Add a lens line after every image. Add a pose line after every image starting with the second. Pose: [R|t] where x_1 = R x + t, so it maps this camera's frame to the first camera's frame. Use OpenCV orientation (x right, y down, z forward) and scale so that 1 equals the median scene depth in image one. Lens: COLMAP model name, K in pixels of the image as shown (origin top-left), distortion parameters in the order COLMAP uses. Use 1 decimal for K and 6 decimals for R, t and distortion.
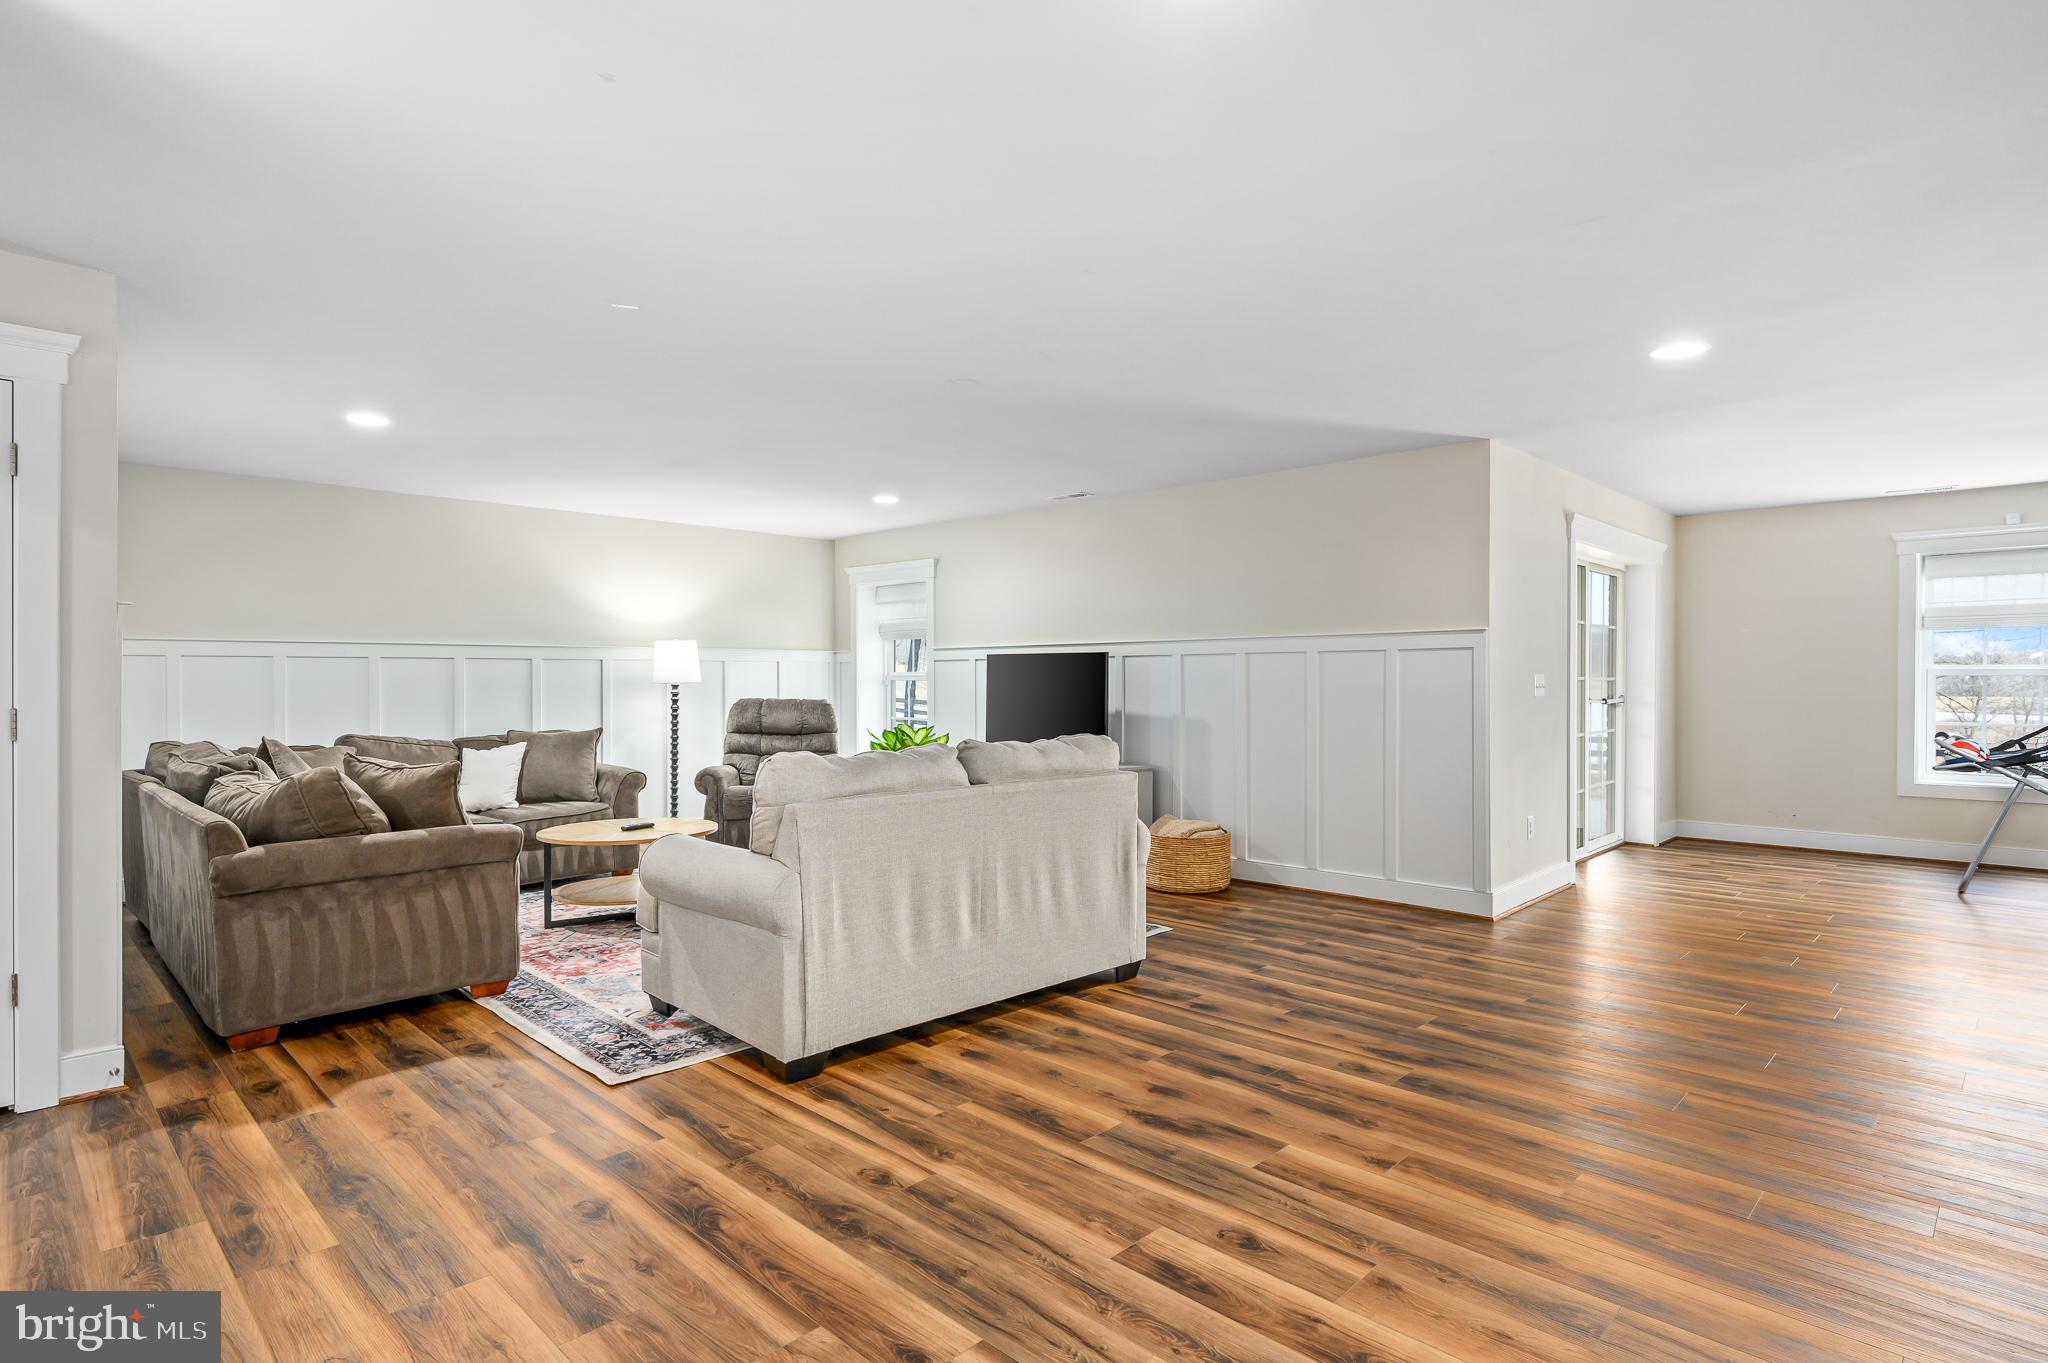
lens RADIAL K [[1064.2, 0, 1015.5], [0, 1064.2, 685.4], [0, 0, 1]] dist [0.000933, 0.000761]
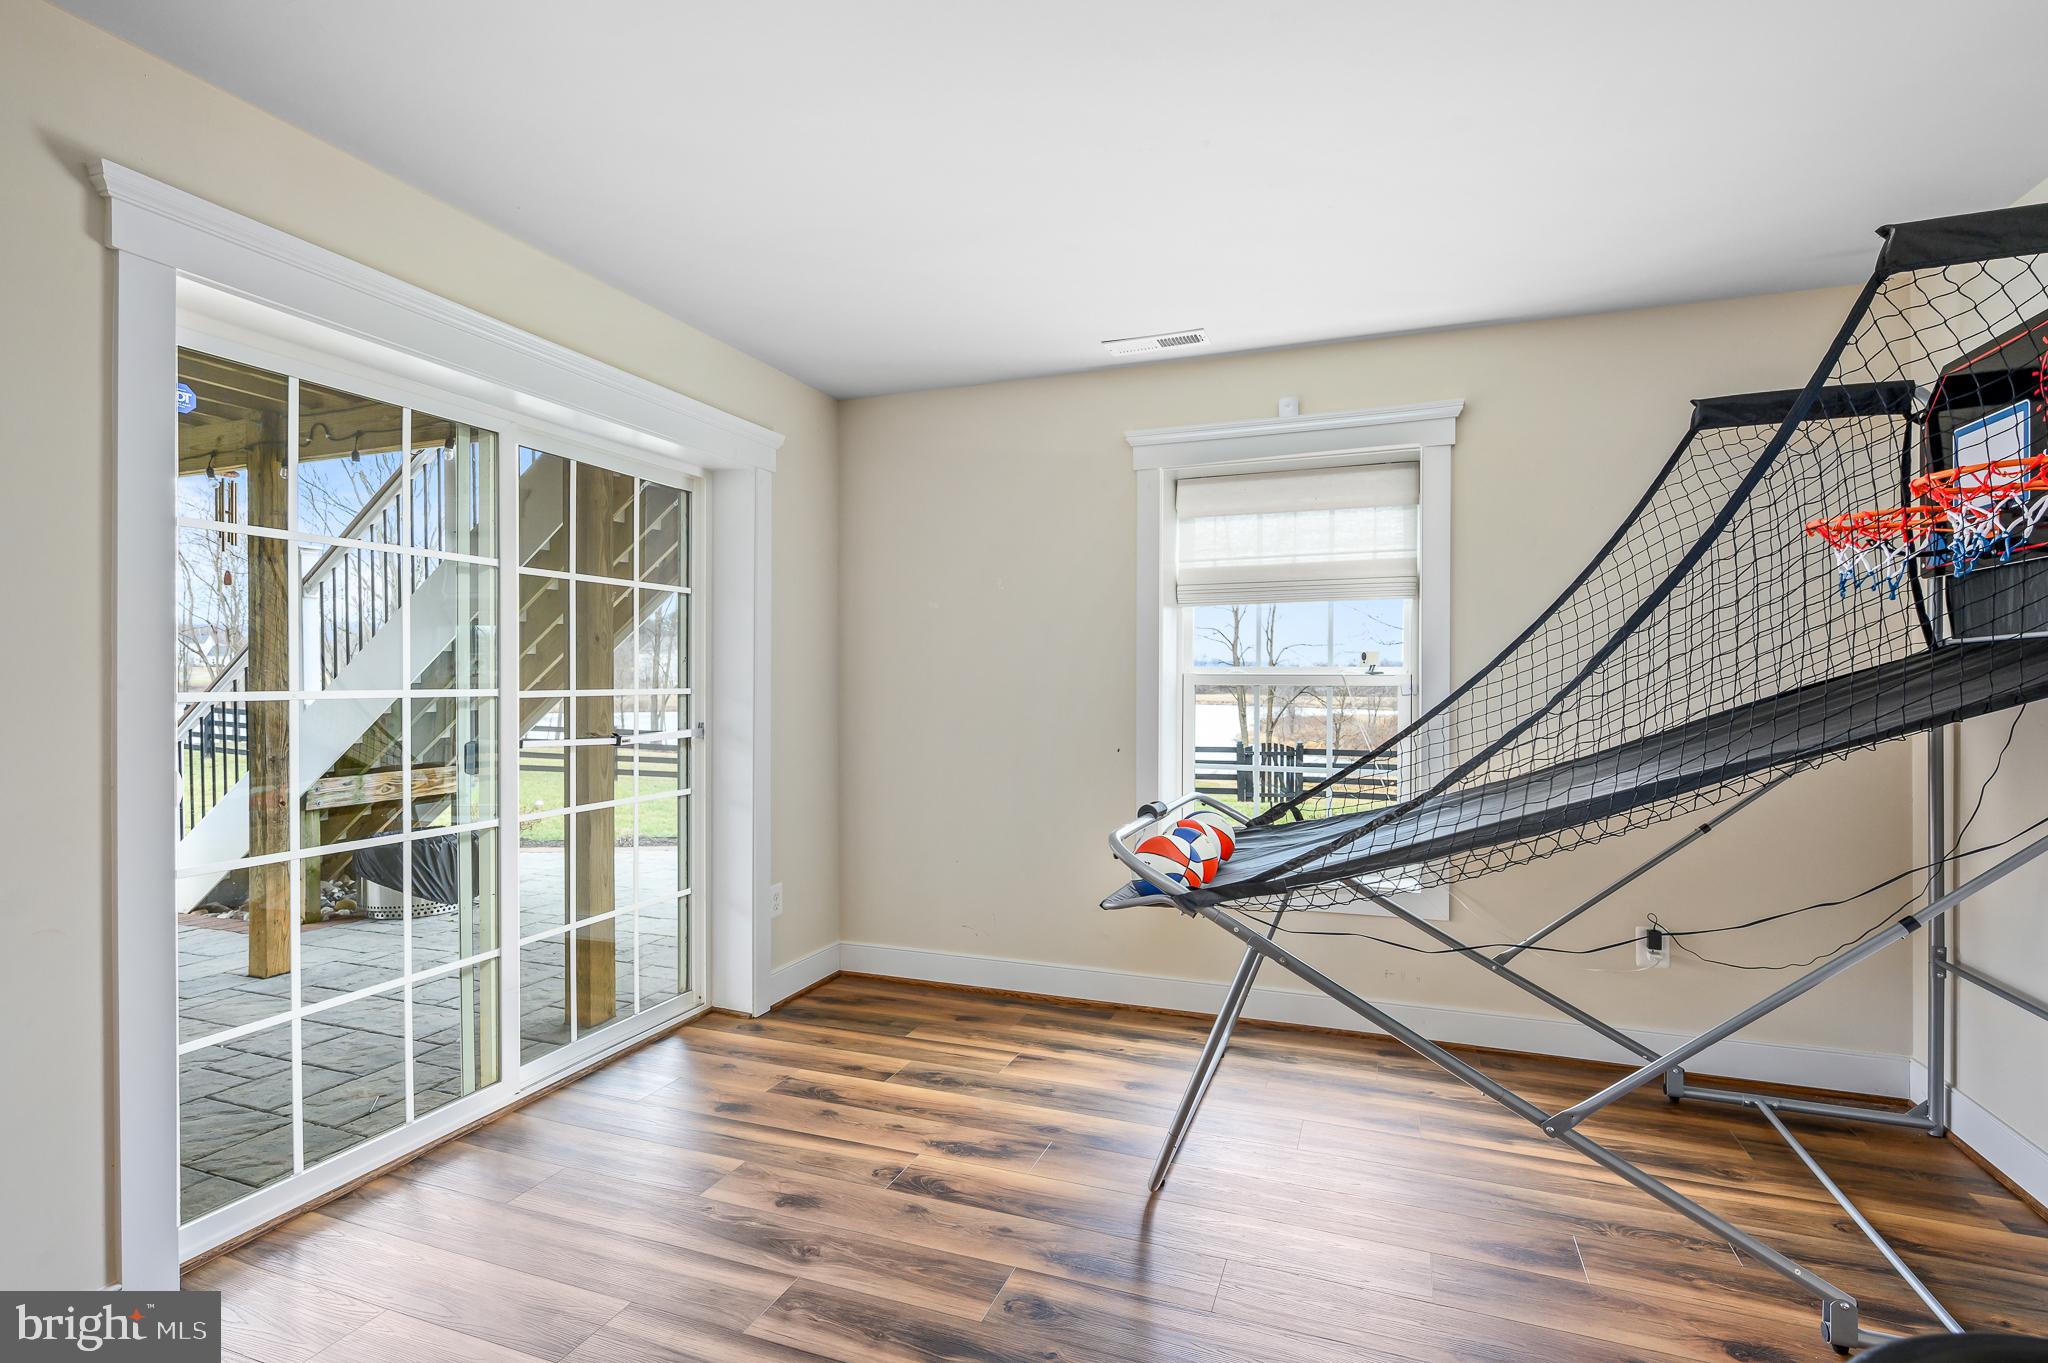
lens RADIAL K [[977.3, 0, 1029.2], [0, 977.3, 674.6], [0, 0, 1]] dist [-0.005527, -0.000936]
pose [[0.909124, -0.001323, 0.416523, 1.535746], [0.004712, 0.999964, -0.007110, -0.027344], [-0.416499, 0.008427, 0.909097, 1.511544]]
